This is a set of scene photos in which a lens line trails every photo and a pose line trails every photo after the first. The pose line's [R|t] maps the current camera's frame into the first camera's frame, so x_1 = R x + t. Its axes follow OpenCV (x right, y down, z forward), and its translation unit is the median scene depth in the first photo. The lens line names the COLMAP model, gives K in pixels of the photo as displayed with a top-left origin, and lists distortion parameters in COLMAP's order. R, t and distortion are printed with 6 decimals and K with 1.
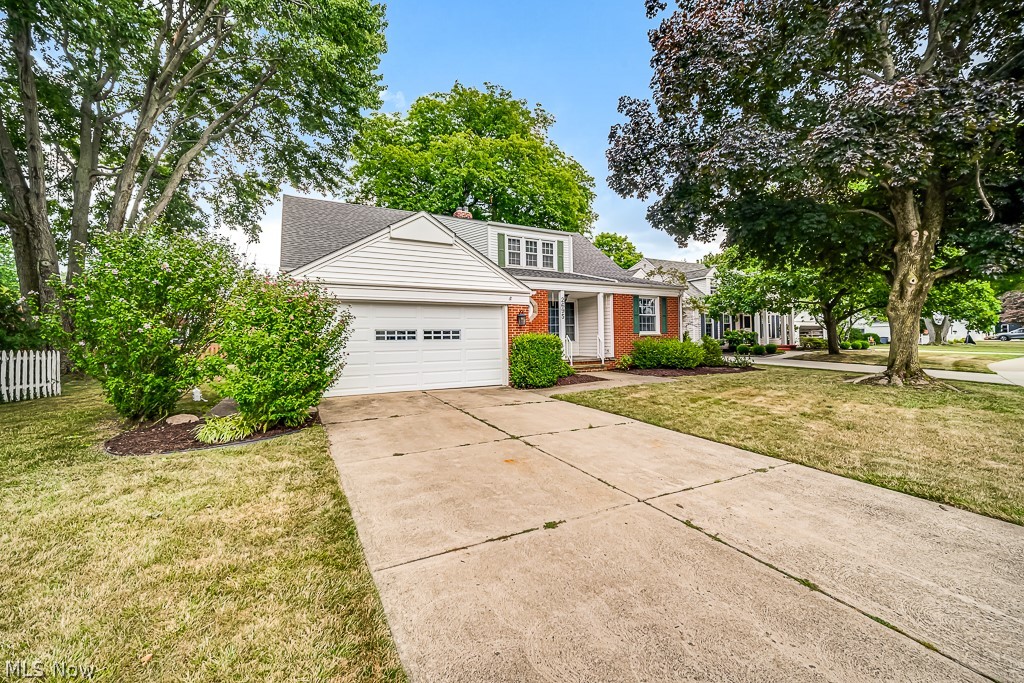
lens RADIAL K [[413.9, 0, 510.6], [0, 413.9, 333.7], [0, 0, 1]] dist [-0.003161, 0.000843]
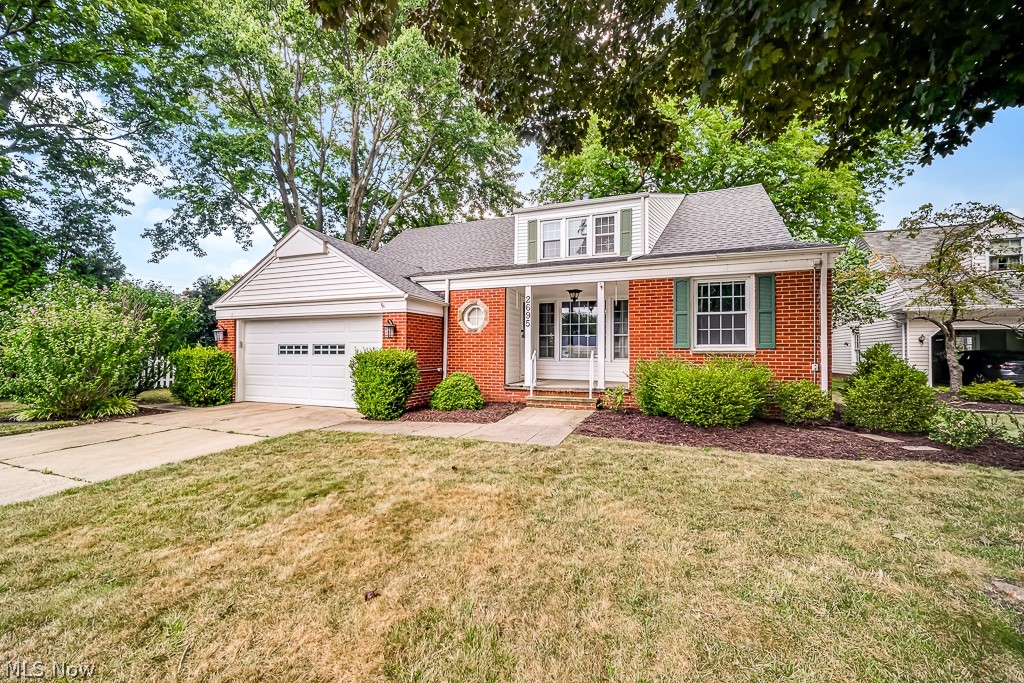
lens RADIAL K [[413.9, 0, 511.3], [0, 413.9, 346.8], [0, 0, 1]] dist [-0.003161, 0.000843]
pose [[0.657914, 0.003014, -0.753087, 0.812026], [-0.000023, 0.999992, 0.003981, -0.007225], [0.753093, -0.002602, 0.657909, 0.678774]]
